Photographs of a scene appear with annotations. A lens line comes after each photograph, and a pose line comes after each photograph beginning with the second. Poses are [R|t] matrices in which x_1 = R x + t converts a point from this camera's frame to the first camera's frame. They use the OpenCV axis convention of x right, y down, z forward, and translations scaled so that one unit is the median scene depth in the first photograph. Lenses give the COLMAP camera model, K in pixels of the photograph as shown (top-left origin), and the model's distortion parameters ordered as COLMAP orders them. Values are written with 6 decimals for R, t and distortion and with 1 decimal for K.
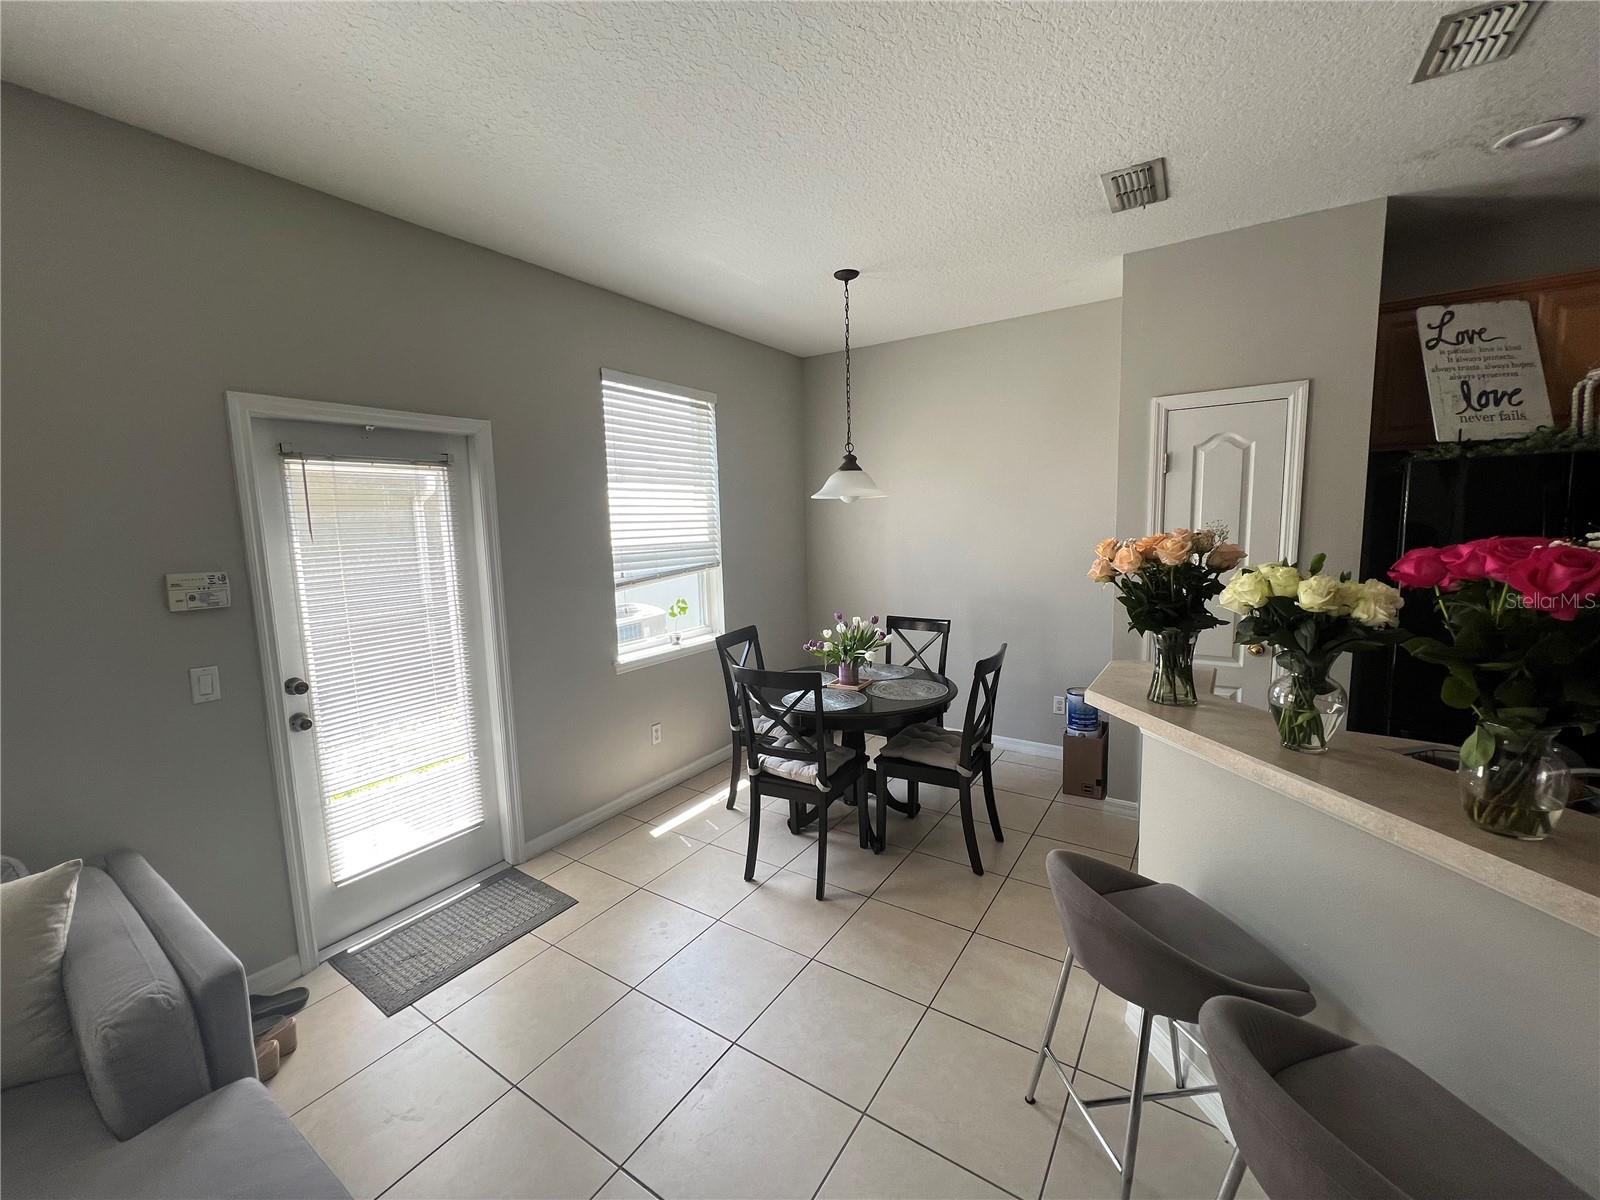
lens RADIAL K [[640.9, 0, 800.0], [0, 640.9, 600.0], [0, 0, 1]] dist [0.001408, 0.000178]
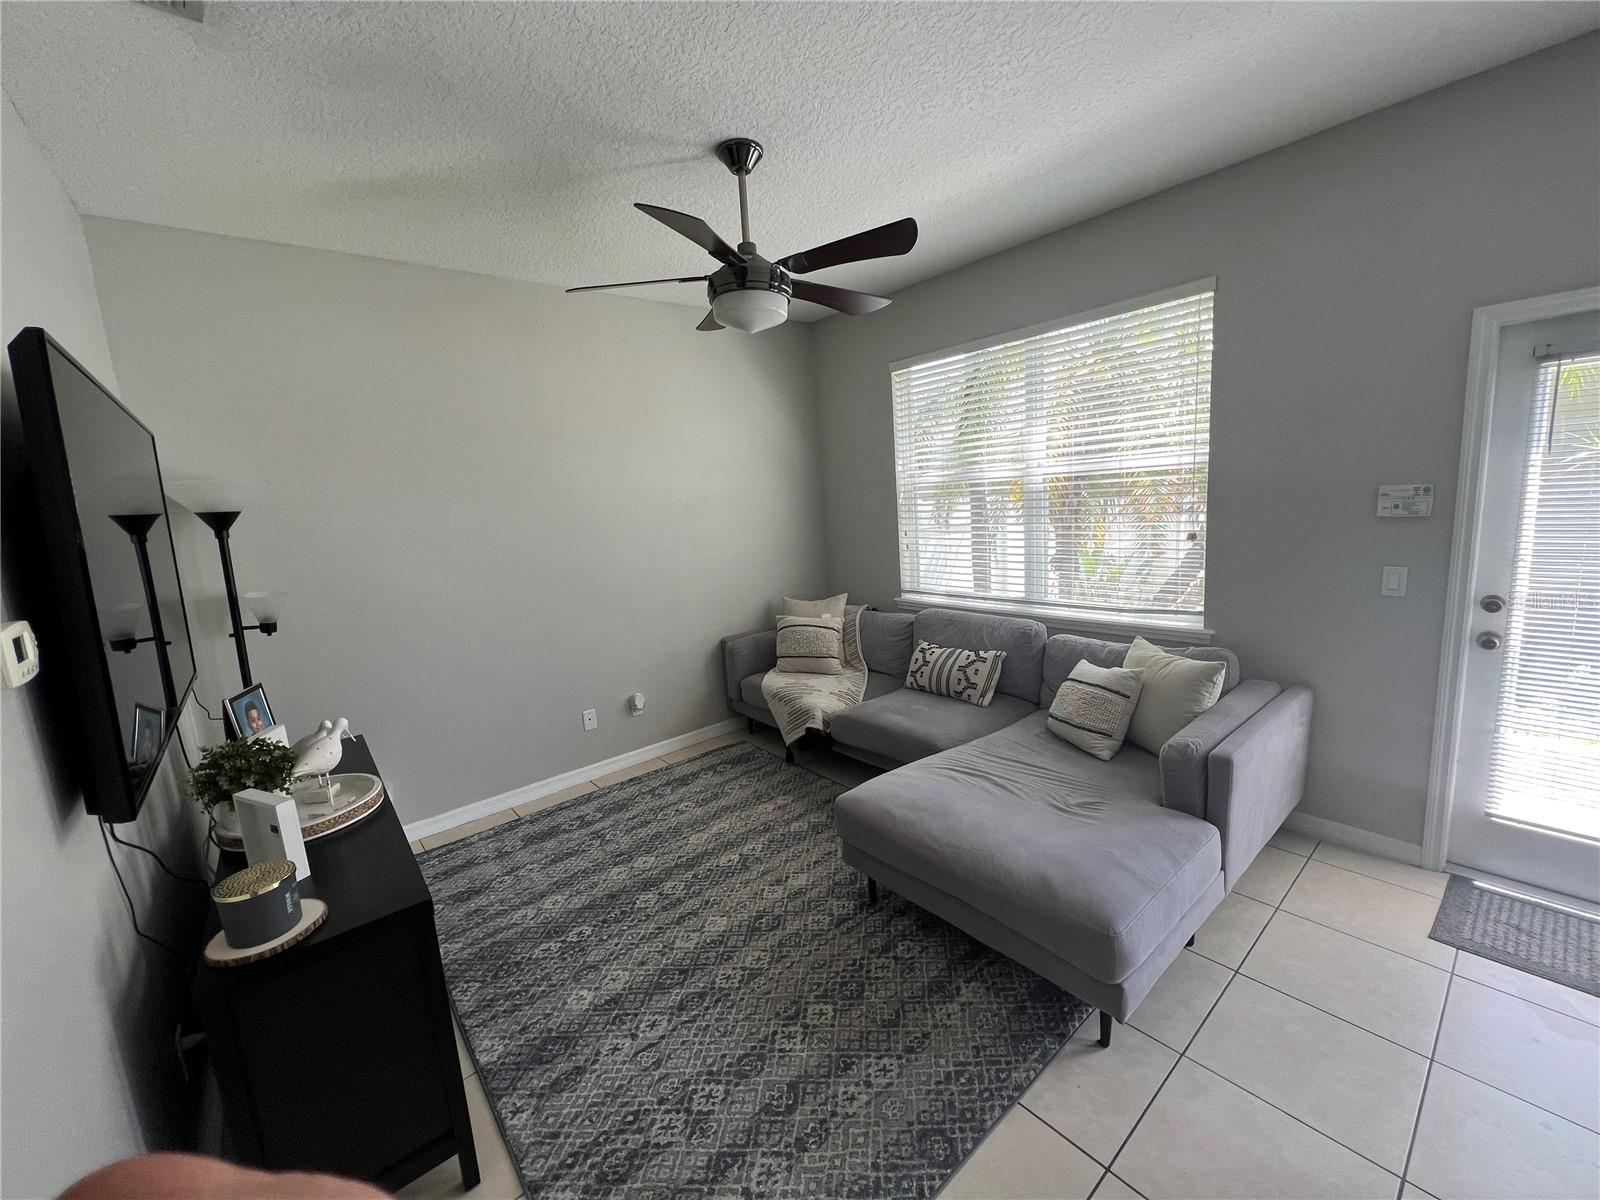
lens RADIAL K [[640.5, 0, 796.8], [0, 640.5, 597.7], [0, 0, 1]] dist [-0.000727, -0.000081]
pose [[-0.297962, 0.188862, -0.935708, 0.477302], [-0.045383, 0.976321, 0.211511, -0.035238], [0.953498, 0.105488, -0.282336, 0.277597]]
